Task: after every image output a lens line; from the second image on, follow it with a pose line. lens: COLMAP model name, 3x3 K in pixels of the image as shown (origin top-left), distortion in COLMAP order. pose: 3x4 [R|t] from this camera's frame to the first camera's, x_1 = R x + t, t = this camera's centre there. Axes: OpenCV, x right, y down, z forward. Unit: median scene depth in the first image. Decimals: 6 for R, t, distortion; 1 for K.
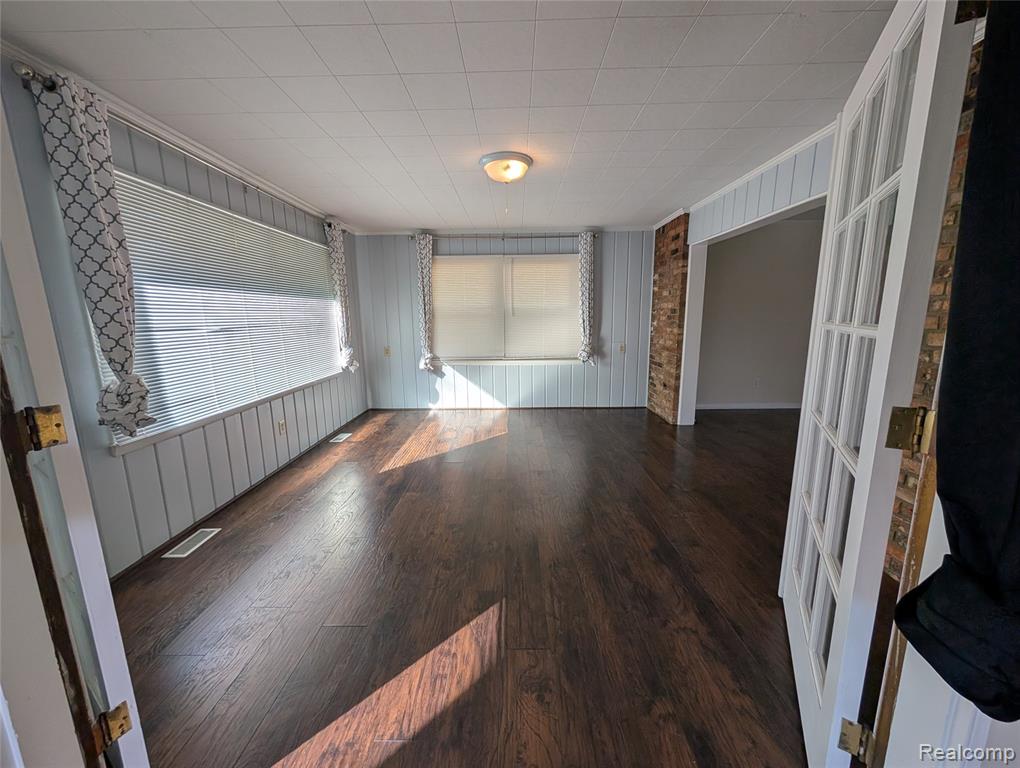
lens RADIAL K [[387.5, 0, 508.9], [0, 387.5, 387.1], [0, 0, 1]] dist [-0.000684, -0.000062]
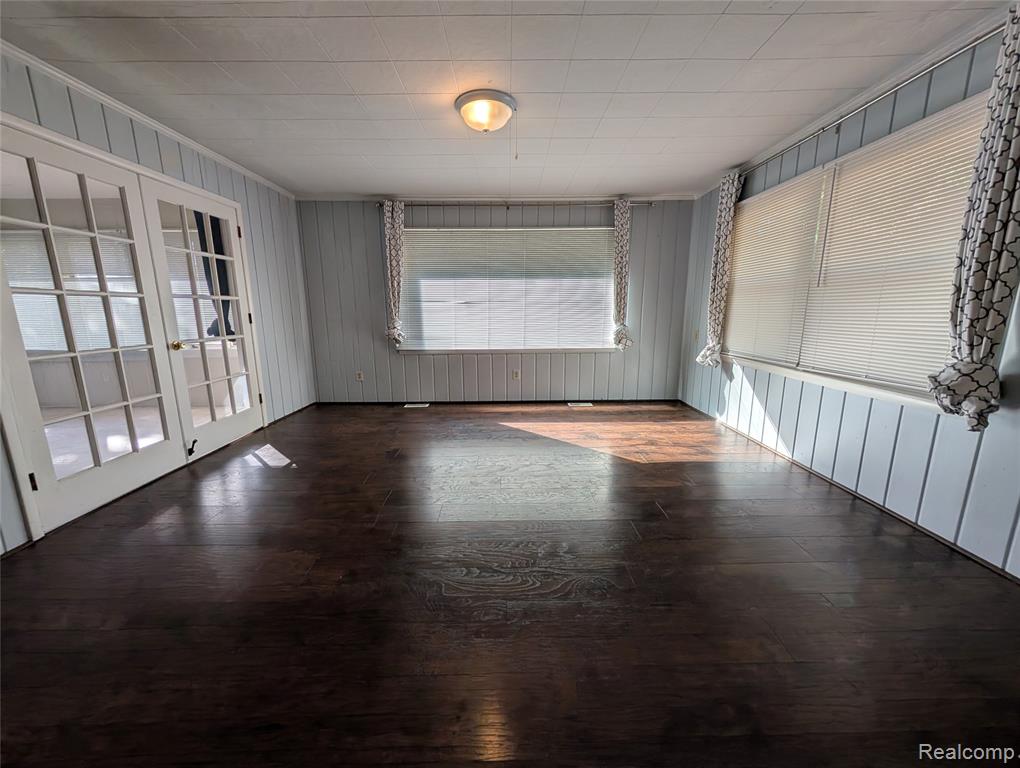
lens RADIAL K [[387.5, 0, 502.7], [0, 387.5, 380.4], [0, 0, 1]] dist [-0.000684, -0.000062]
pose [[-0.000782, 0.193128, -0.981173, 1.274001], [-0.176928, 0.965668, 0.190217, -0.214399], [0.984224, 0.173746, 0.033414, 1.470249]]
